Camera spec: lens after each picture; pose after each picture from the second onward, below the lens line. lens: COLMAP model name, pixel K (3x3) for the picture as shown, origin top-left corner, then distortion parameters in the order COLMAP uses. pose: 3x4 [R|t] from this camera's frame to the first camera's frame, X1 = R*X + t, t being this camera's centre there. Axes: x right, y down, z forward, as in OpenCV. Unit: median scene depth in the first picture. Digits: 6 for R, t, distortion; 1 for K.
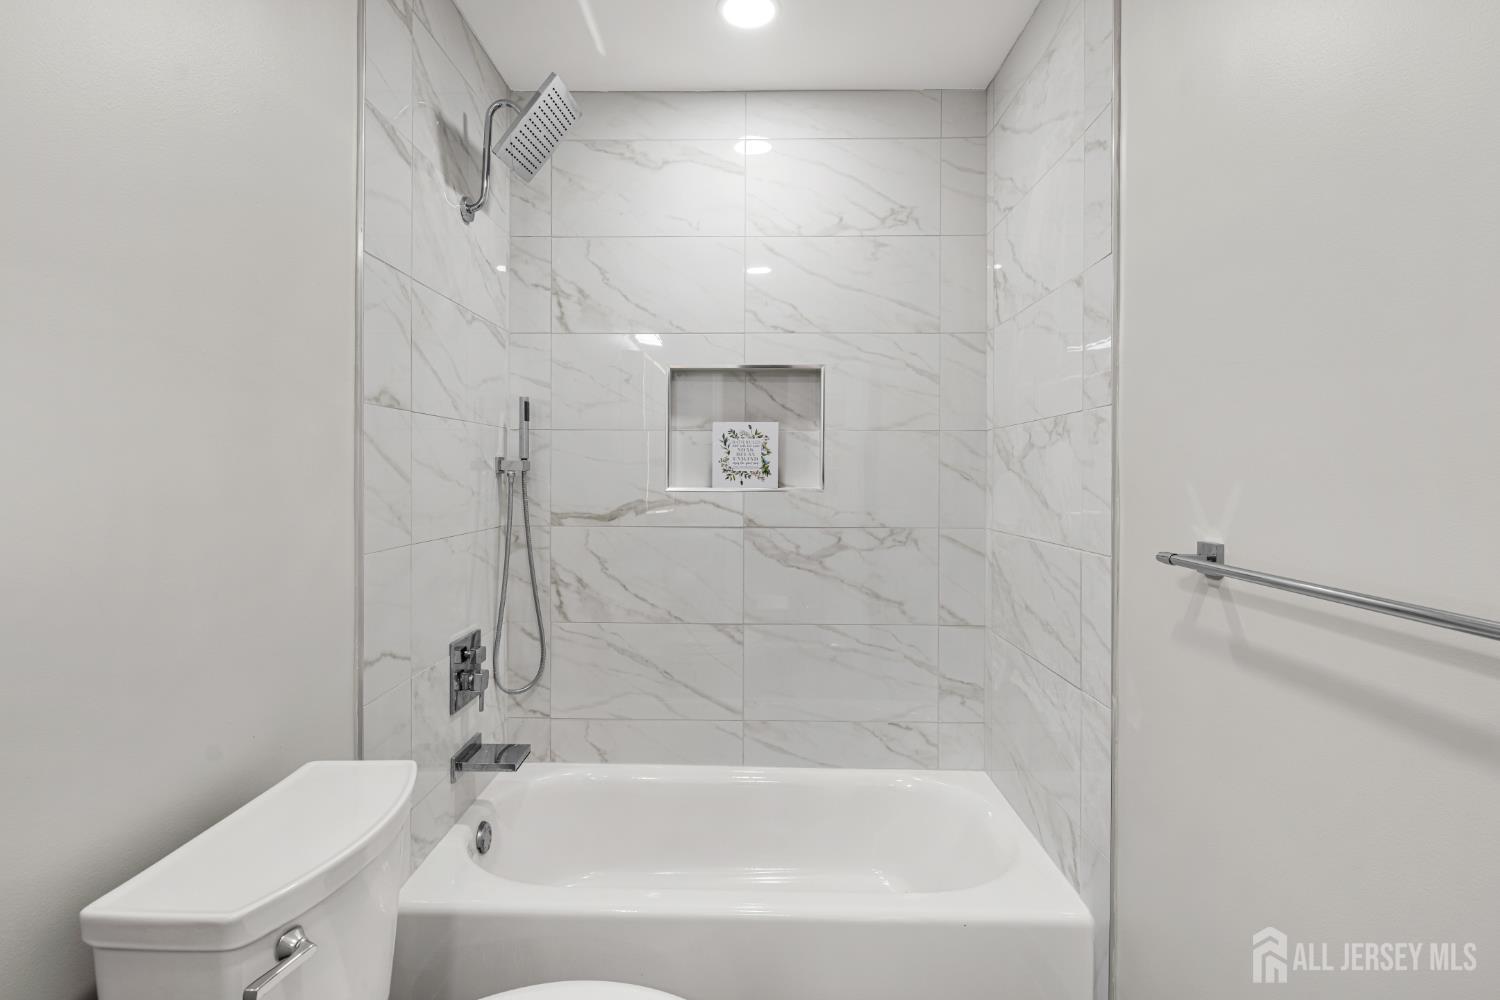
lens RADIAL K [[739.0, 0, 746.8], [0, 739.0, 478.0], [0, 0, 1]] dist [-0.002275, 0.000158]
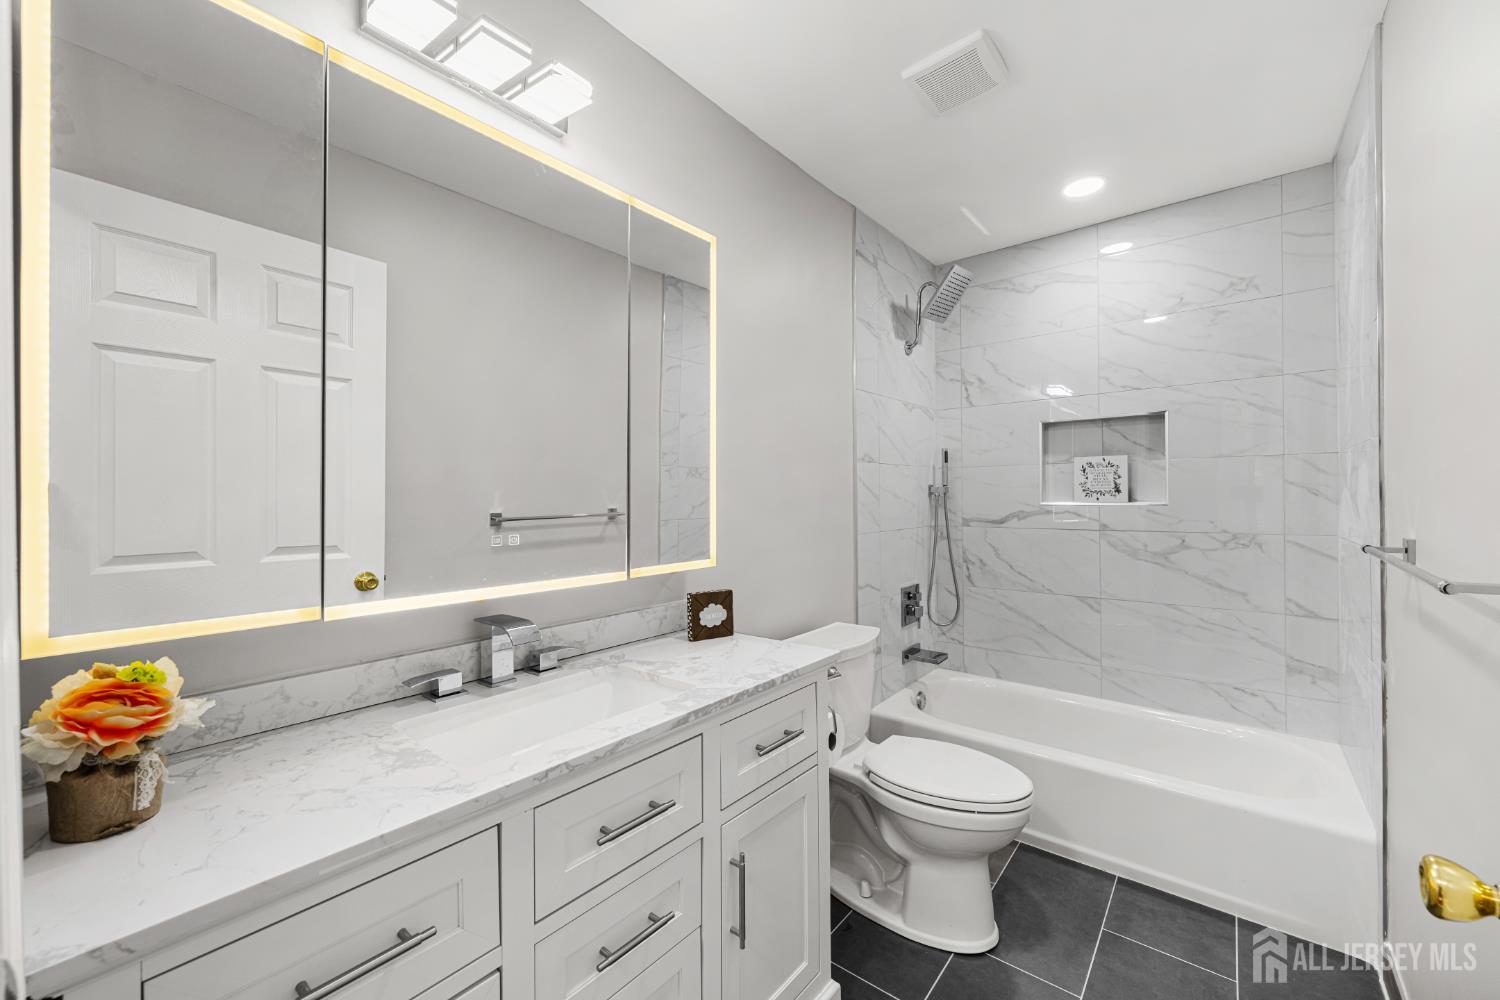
lens RADIAL K [[590.4, 0, 750.0], [0, 590.4, 500.0], [0, 0, 1]] dist [0.000463, 0.000062]
pose [[0.787113, -0.007394, -0.616765, 0.168859], [0.010103, 0.999949, 0.000905, 0.000750], [0.616726, -0.006944, 0.787147, -0.311200]]
